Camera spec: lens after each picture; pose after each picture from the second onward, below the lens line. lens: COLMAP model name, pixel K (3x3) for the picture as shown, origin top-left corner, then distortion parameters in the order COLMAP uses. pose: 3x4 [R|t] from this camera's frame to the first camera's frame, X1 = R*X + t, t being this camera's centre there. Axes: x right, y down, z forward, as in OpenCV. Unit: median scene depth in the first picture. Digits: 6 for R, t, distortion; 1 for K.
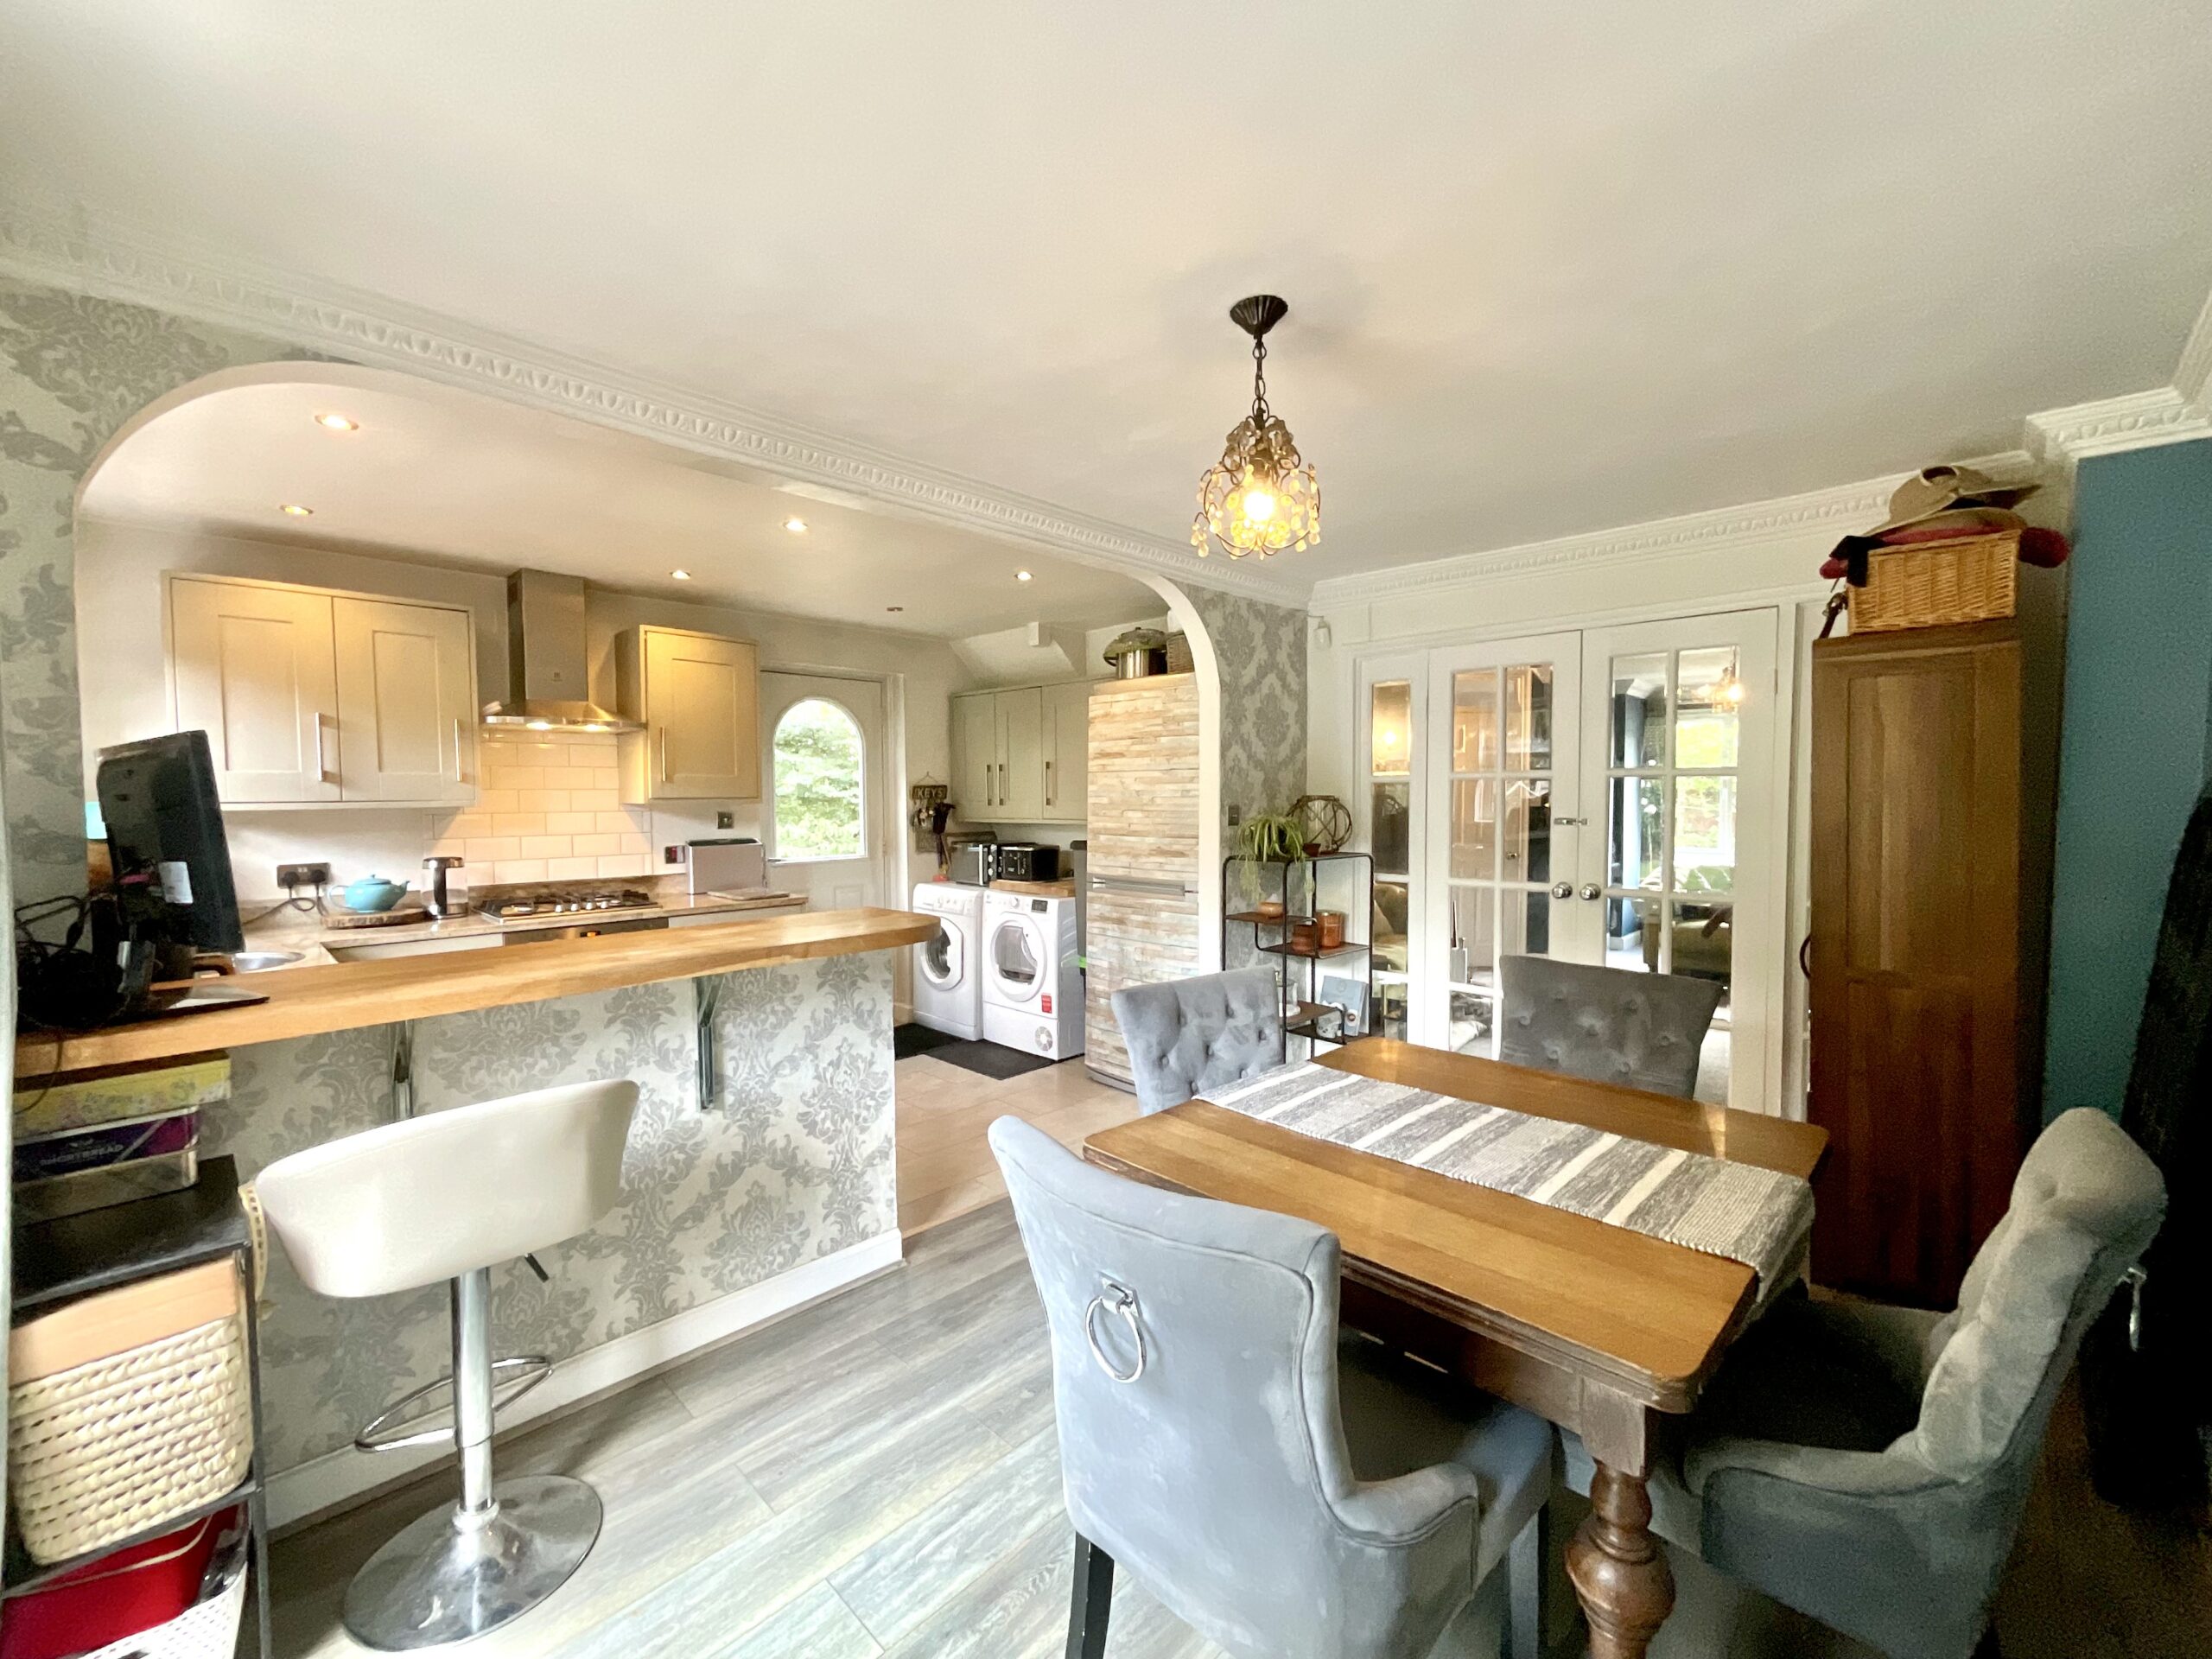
lens RADIAL K [[935.7, 0, 1106.0], [0, 935.7, 829.5], [0, 0, 1]] dist [-0.000228, -0.000036]
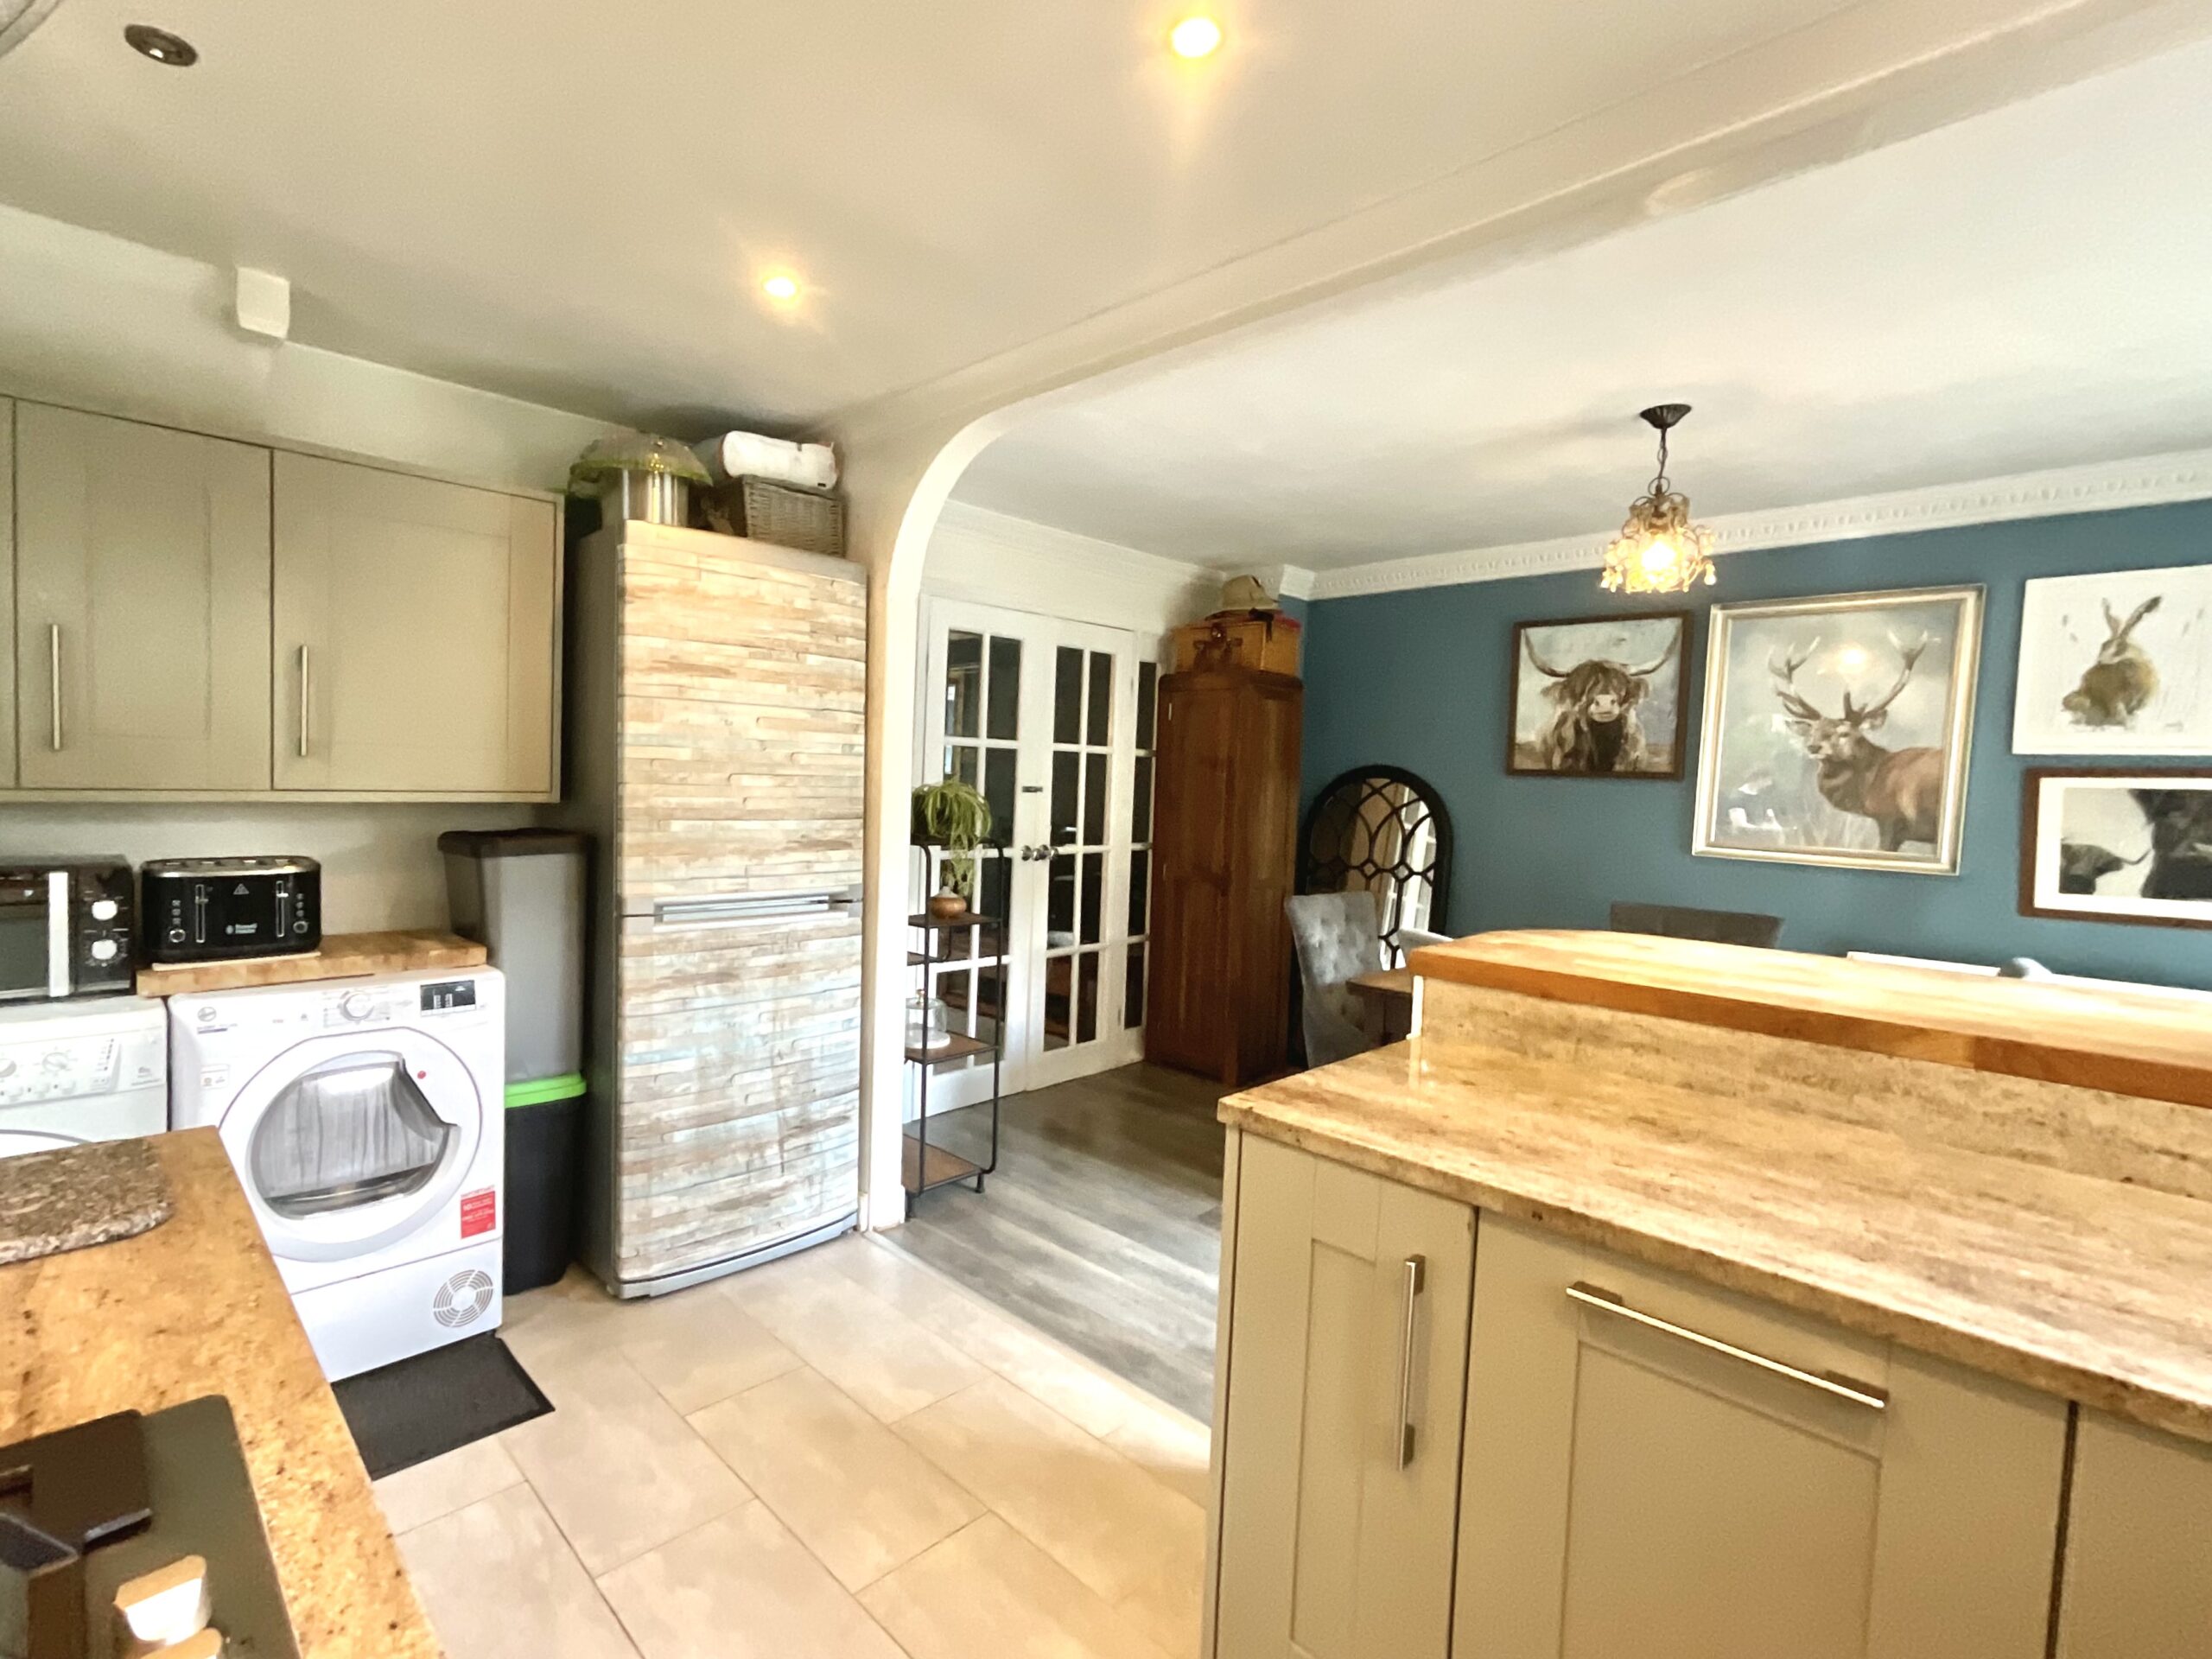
lens RADIAL K [[1029.5, 0, 1104.8], [0, 1029.5, 839.9], [0, 0, 1]] dist [-0.000875, -0.000140]
pose [[0.011520, -0.050959, 0.998634, -0.600712], [0.012880, 0.998625, 0.050810, -0.009835], [-0.999851, 0.012277, 0.012160, 0.789074]]
